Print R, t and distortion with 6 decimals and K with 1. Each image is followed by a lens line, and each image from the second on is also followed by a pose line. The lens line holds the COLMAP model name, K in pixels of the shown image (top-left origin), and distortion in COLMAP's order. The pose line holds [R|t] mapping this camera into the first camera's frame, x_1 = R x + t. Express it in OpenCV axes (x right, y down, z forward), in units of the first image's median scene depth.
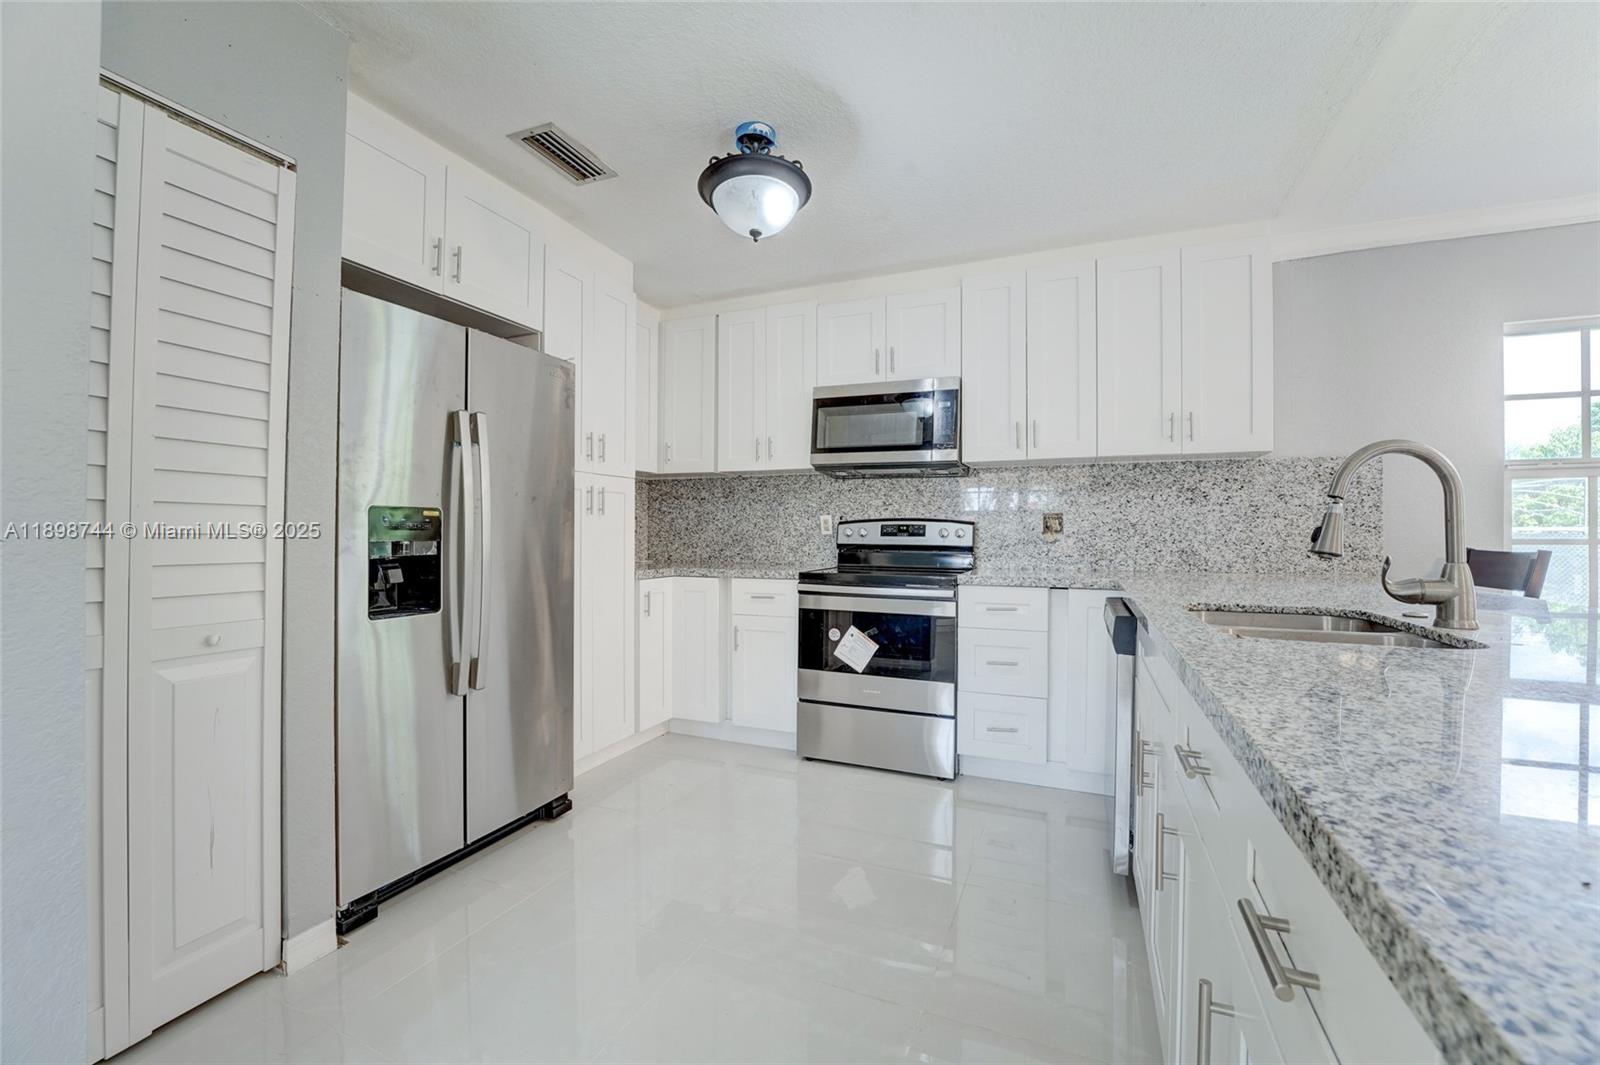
lens RADIAL K [[653.0, 0, 800.1], [0, 653.0, 530.3], [0, 0, 1]] dist [-0.021585, -0.000378]
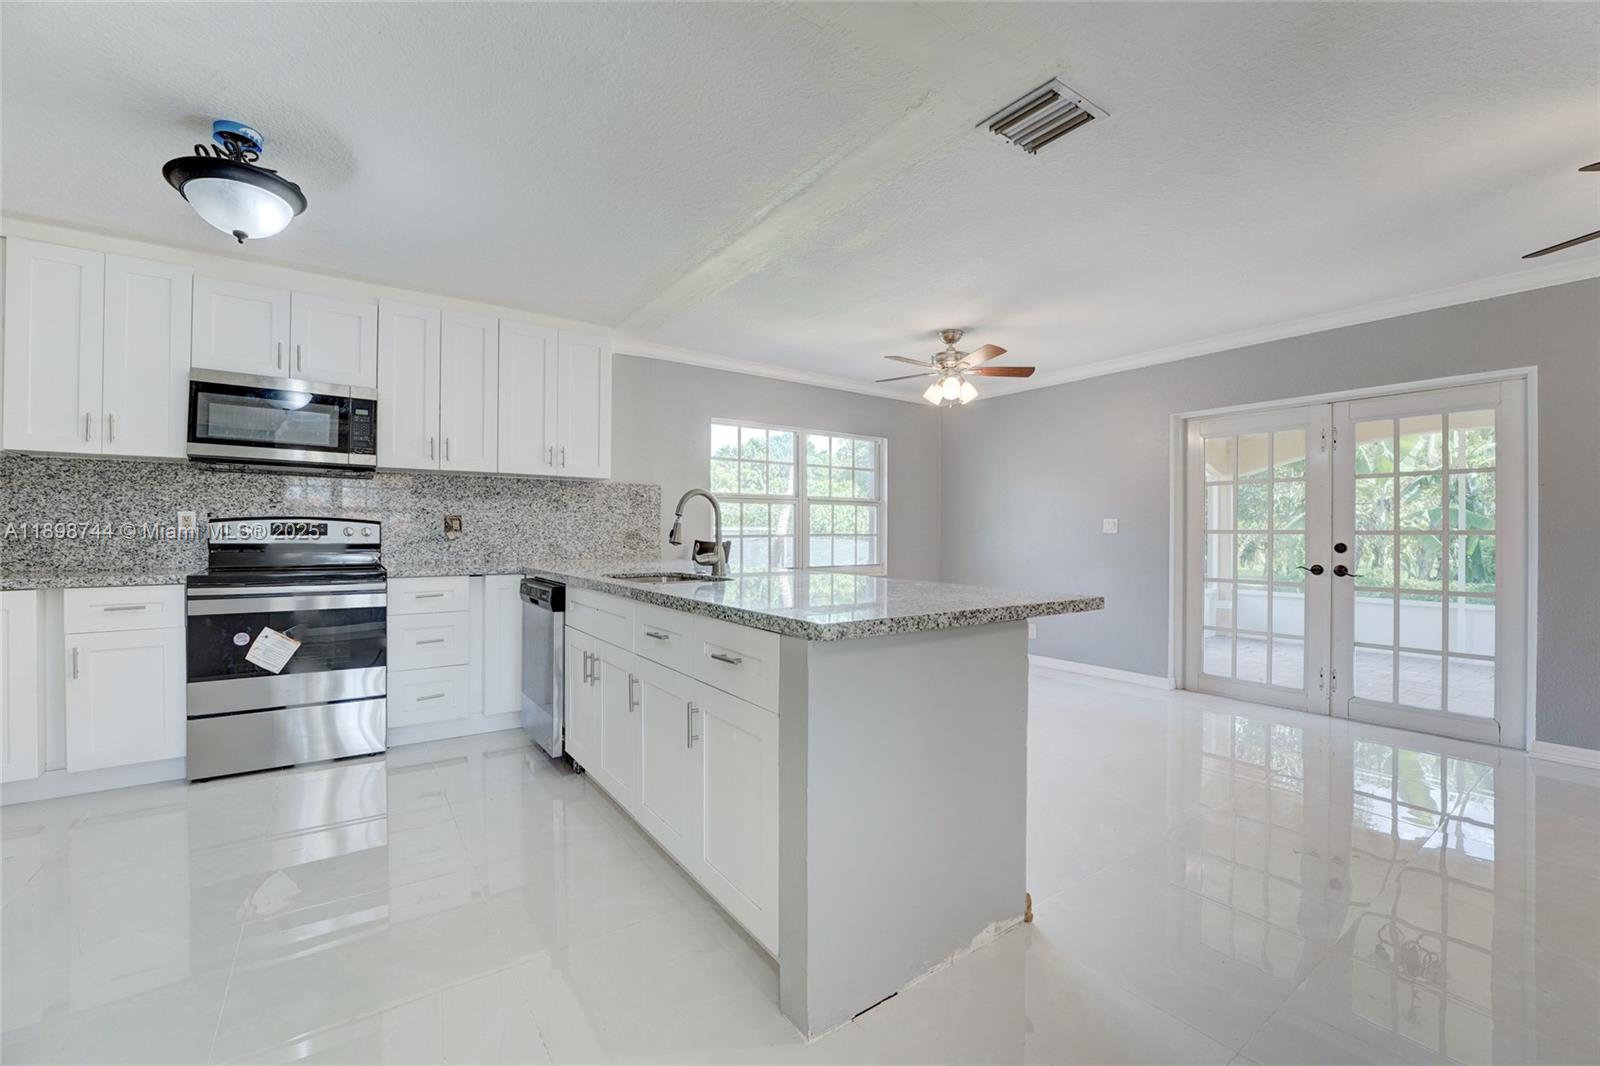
lens RADIAL K [[652.2, 0, 794.3], [0, 652.2, 531.4], [0, 0, 1]] dist [-0.024831, 0.002848]
pose [[0.528286, -0.000364, 0.849067, -0.306654], [-0.004619, 0.999984, 0.003303, -0.003305], [-0.849054, -0.005667, 0.528275, -0.169632]]
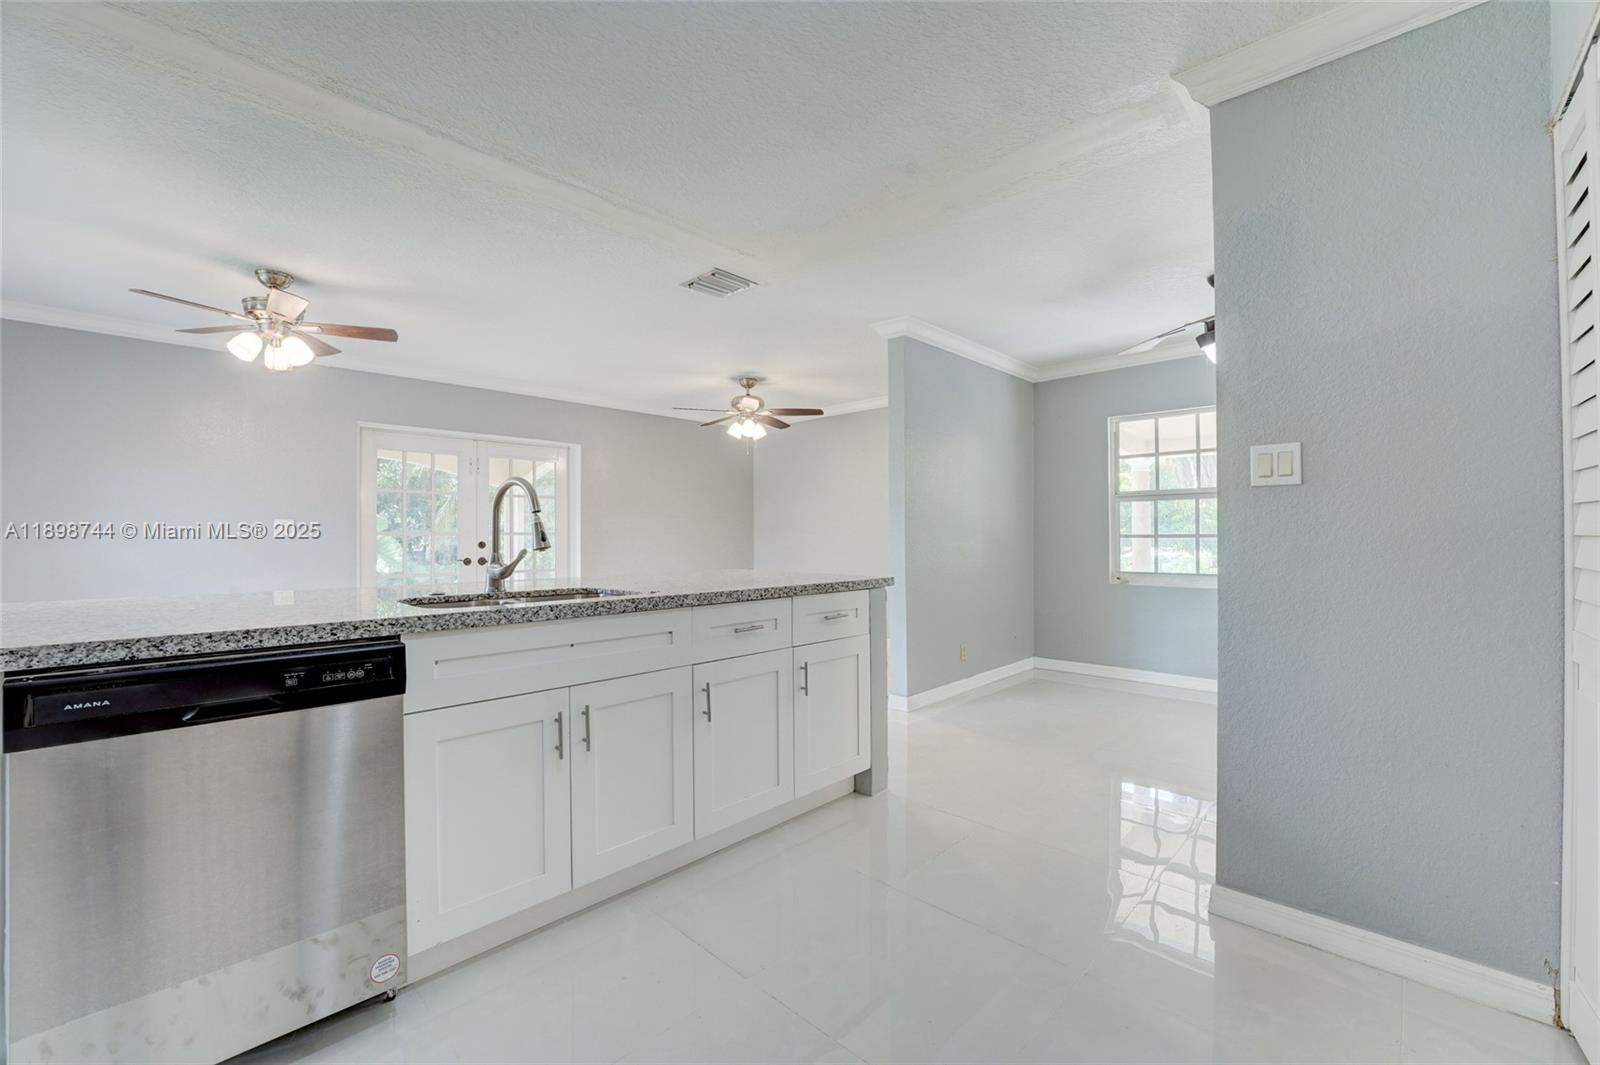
lens RADIAL K [[653.0, 0, 792.2], [0, 653.0, 534.0], [0, 0, 1]] dist [-0.021585, -0.000378]
pose [[-0.928169, 0.000485, 0.372160, -0.132661], [-0.000615, 0.999996, -0.002837, 0.002896], [-0.372160, -0.002862, -0.928164, 0.934458]]
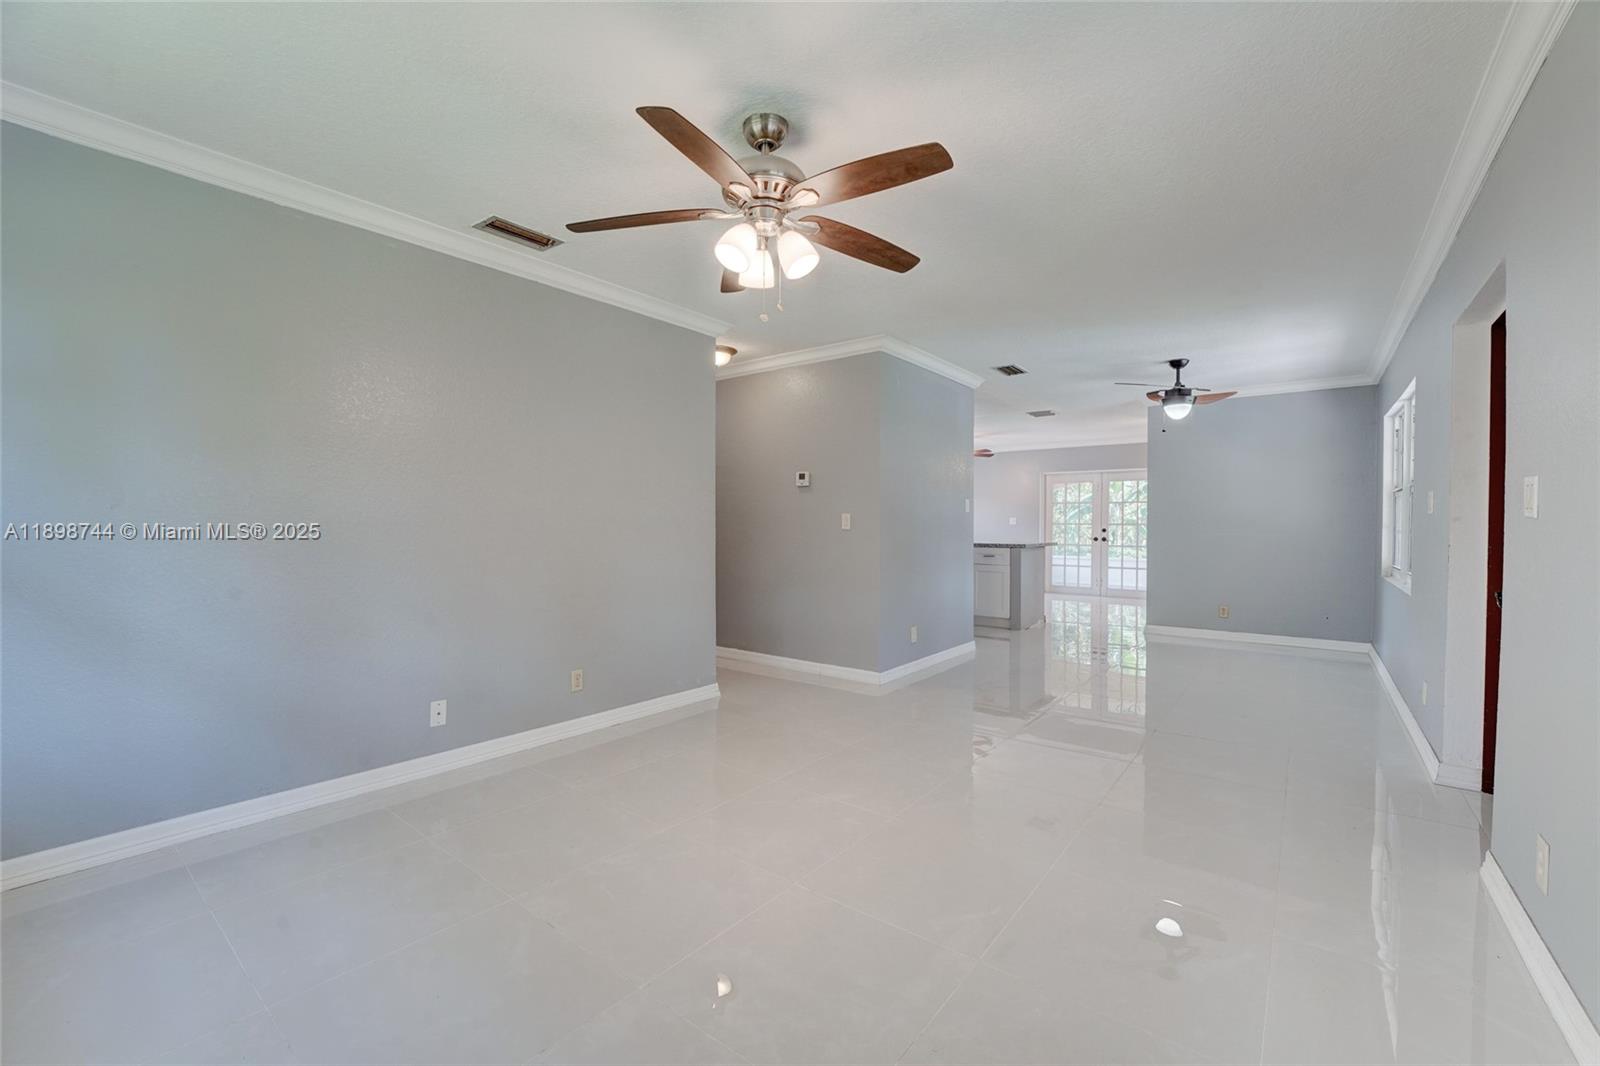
lens RADIAL K [[652.2, 0, 792.6], [0, 652.2, 531.2], [0, 0, 1]] dist [-0.024831, 0.002848]
pose [[0.273860, -0.016609, 0.961626, -2.236380], [-0.002697, 0.999834, 0.018037, -0.021244], [-0.961766, -0.007533, 0.273770, 0.197945]]
